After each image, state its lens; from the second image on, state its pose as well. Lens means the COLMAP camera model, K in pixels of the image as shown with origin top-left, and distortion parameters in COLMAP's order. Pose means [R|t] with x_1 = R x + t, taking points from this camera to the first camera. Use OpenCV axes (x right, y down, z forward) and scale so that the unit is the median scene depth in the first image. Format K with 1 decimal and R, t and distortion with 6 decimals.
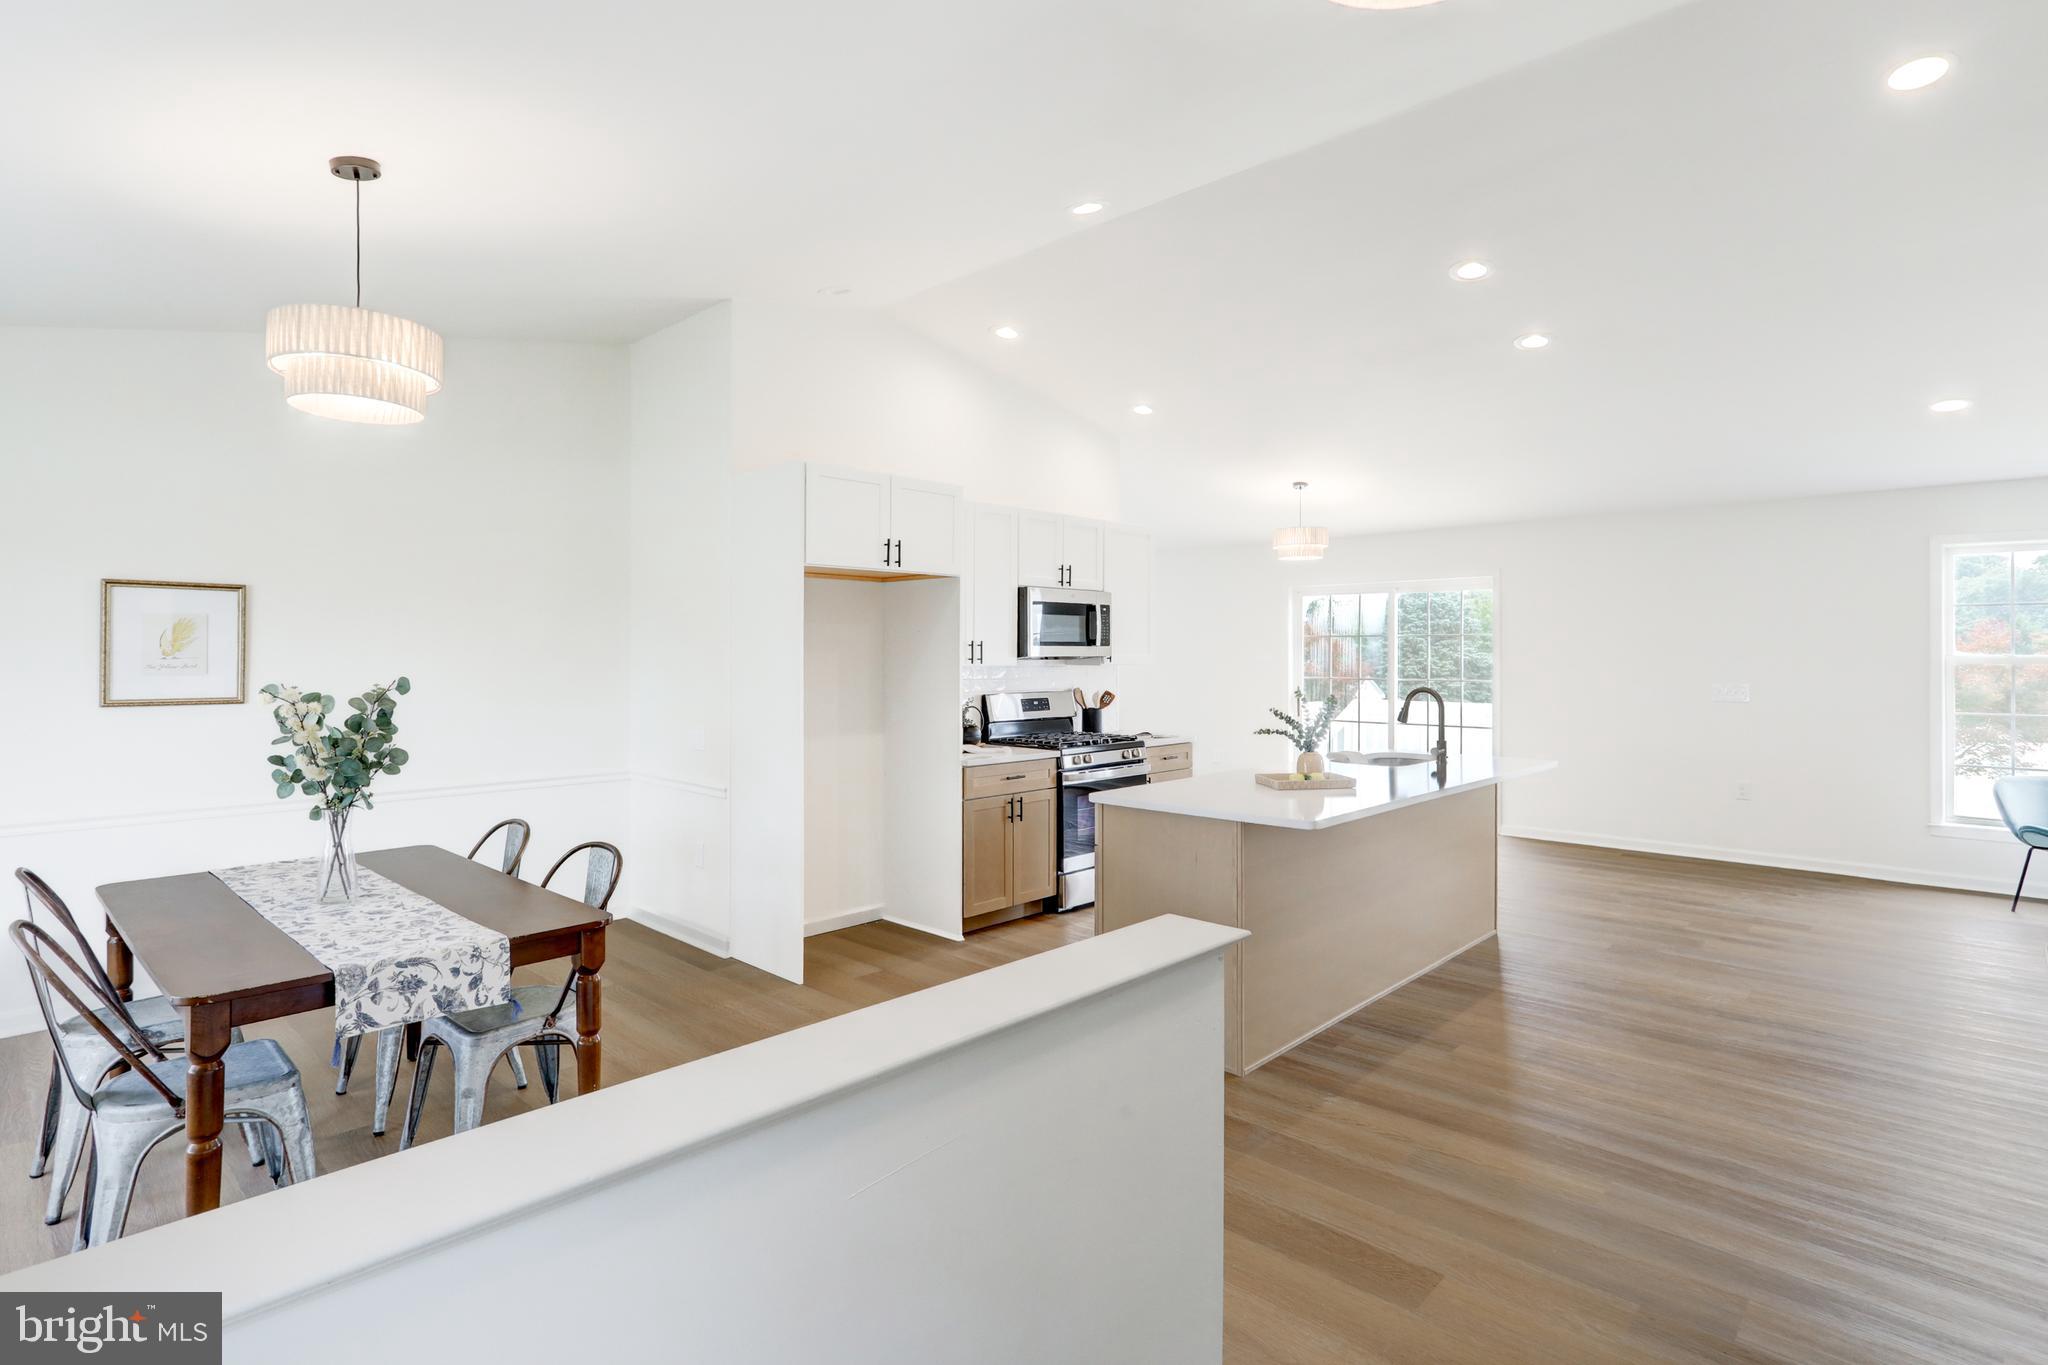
lens RADIAL K [[1006.6, 0, 1027.2], [0, 1006.6, 674.3], [0, 0, 1]] dist [0.000049, 0.001485]
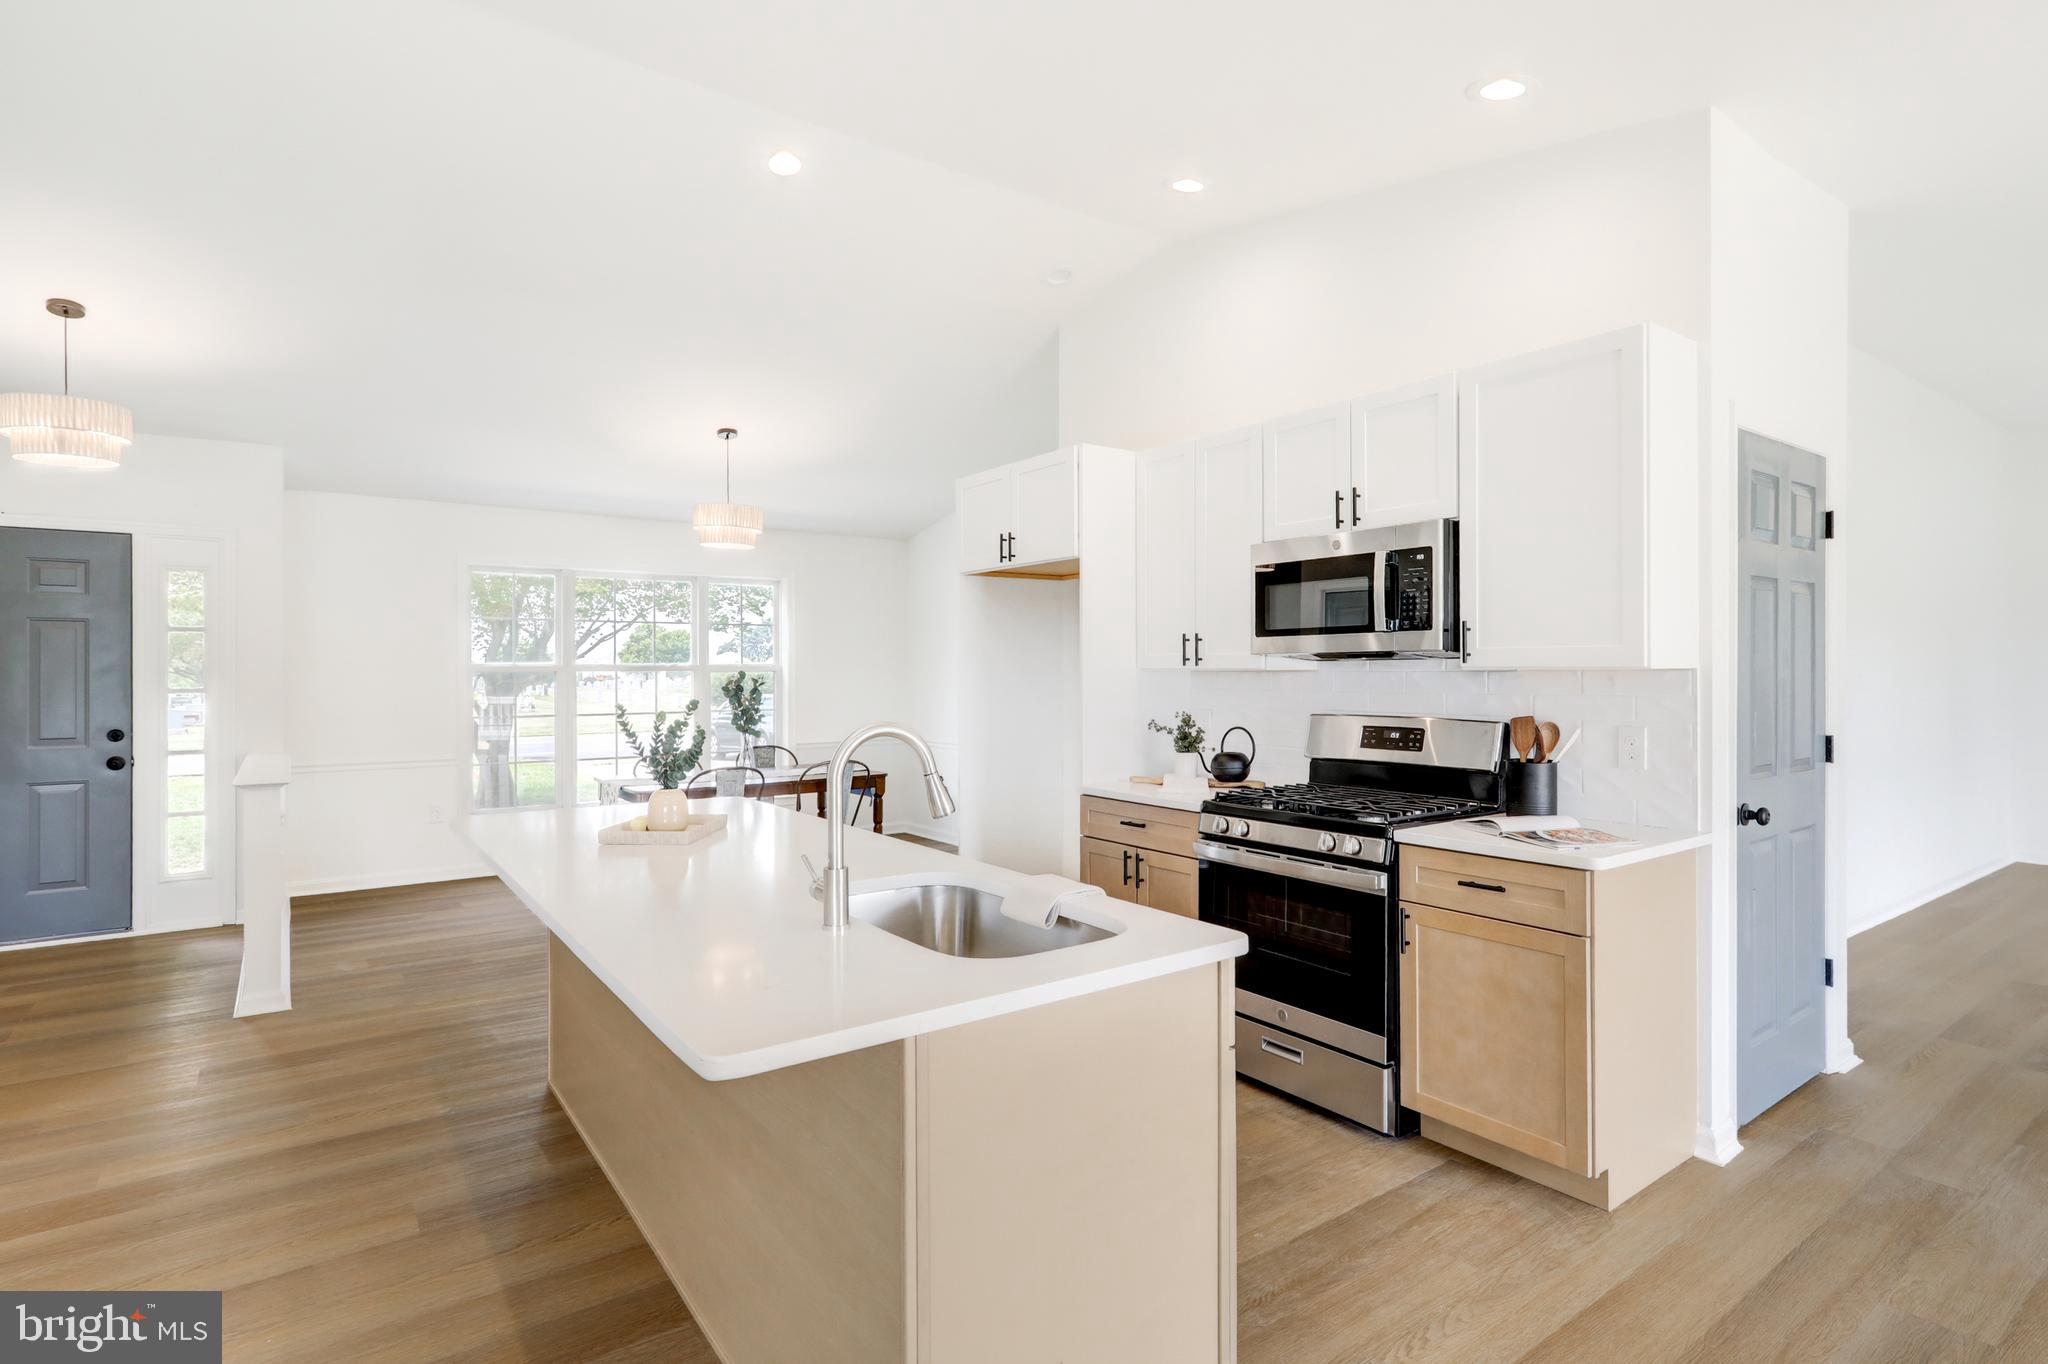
lens RADIAL K [[1018.9, 0, 1024.2], [0, 1018.9, 665.9], [0, 0, 1]] dist [0.001379, 0.000727]
pose [[-0.180731, -0.003124, -0.983528, 0.766256], [-0.015378, 0.999882, -0.000351, -0.009021], [0.983412, 0.015061, -0.180758, 1.130901]]
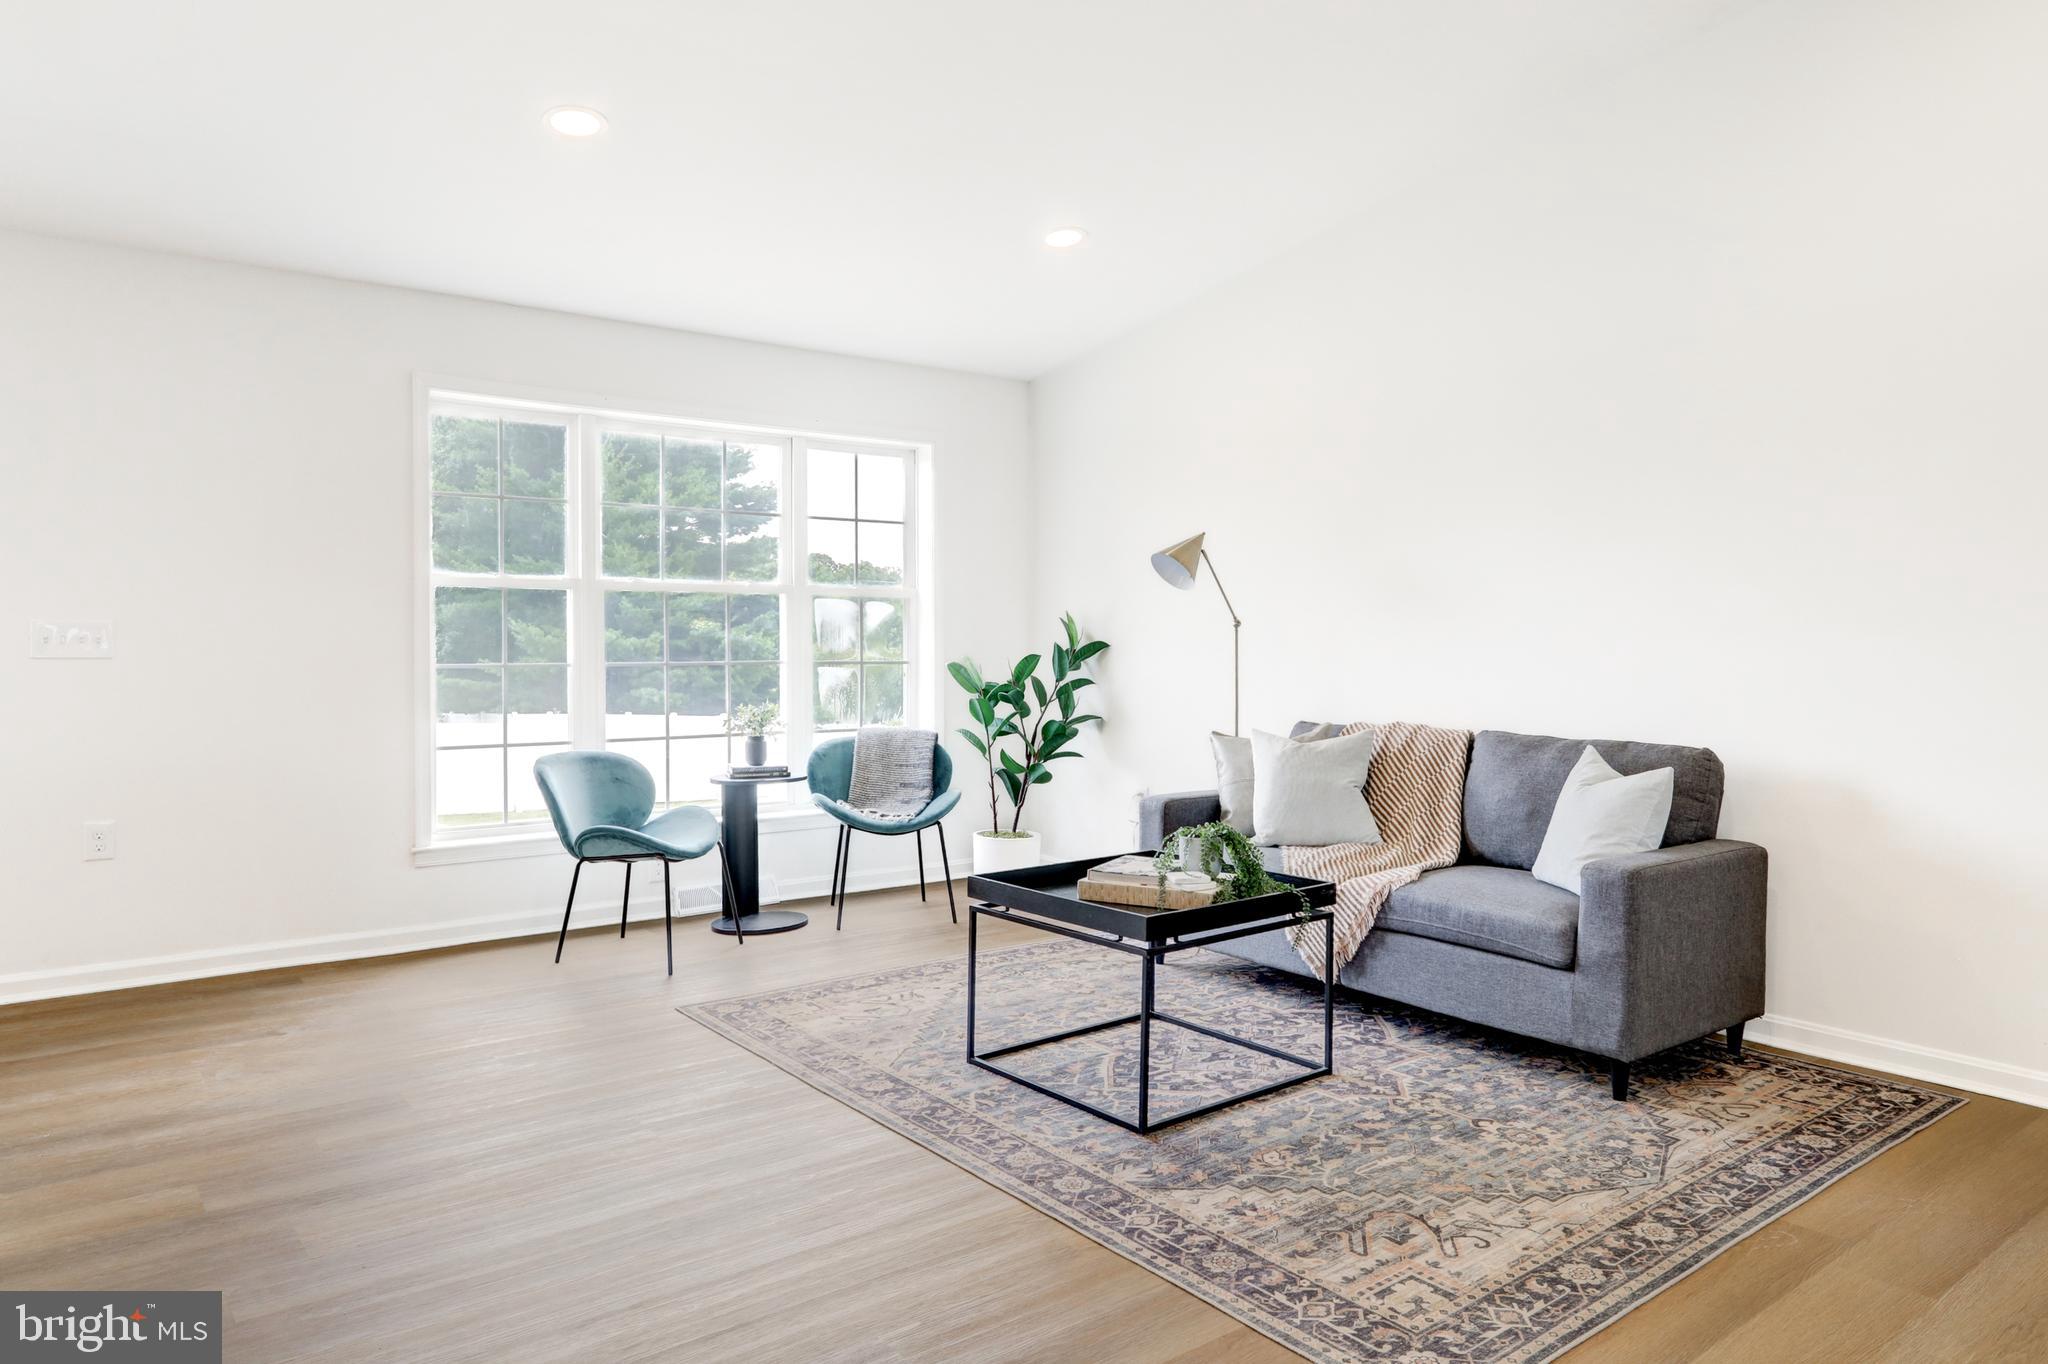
lens RADIAL K [[1306.5, 0, 1055.0], [0, 1306.5, 685.2], [0, 0, 1]] dist [-0.002558, 0.000088]
pose [[0.135893, -0.034829, 0.990111, 0.200577], [0.010102, 0.999379, 0.033768, 0.035550], [-0.990672, 0.005413, 0.136161, 0.630645]]
